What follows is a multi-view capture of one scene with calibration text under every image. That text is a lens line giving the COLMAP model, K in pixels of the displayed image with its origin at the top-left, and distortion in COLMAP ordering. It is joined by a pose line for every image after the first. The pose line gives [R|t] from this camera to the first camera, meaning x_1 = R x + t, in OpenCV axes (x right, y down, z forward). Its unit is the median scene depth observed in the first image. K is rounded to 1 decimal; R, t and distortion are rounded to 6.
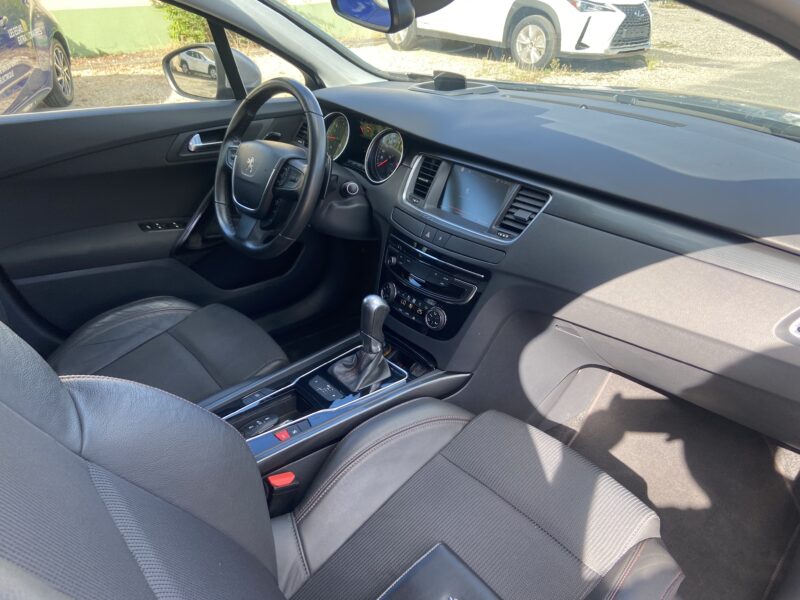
lens RADIAL K [[613.0, 0, 402.9], [0, 613.0, 296.2], [0, 0, 1]] dist [0.060301, -0.083211]
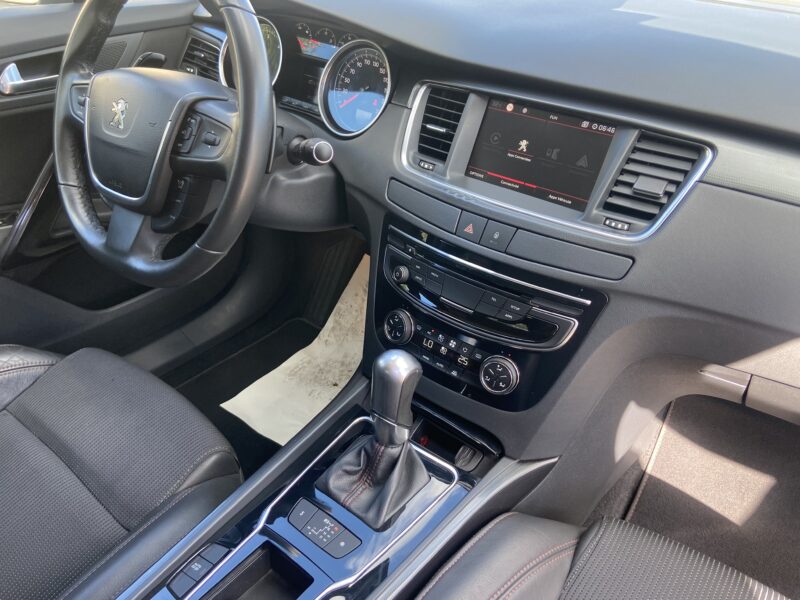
lens RADIAL K [[613.0, 0, 401.3], [0, 613.0, 307.4], [0, 0, 1]] dist [0.060301, -0.083211]
pose [[0.979855, -0.100346, 0.172672, -0.120170], [0.079048, 0.988864, 0.126093, -0.099055], [-0.183402, -0.109903, 0.976875, 0.422323]]
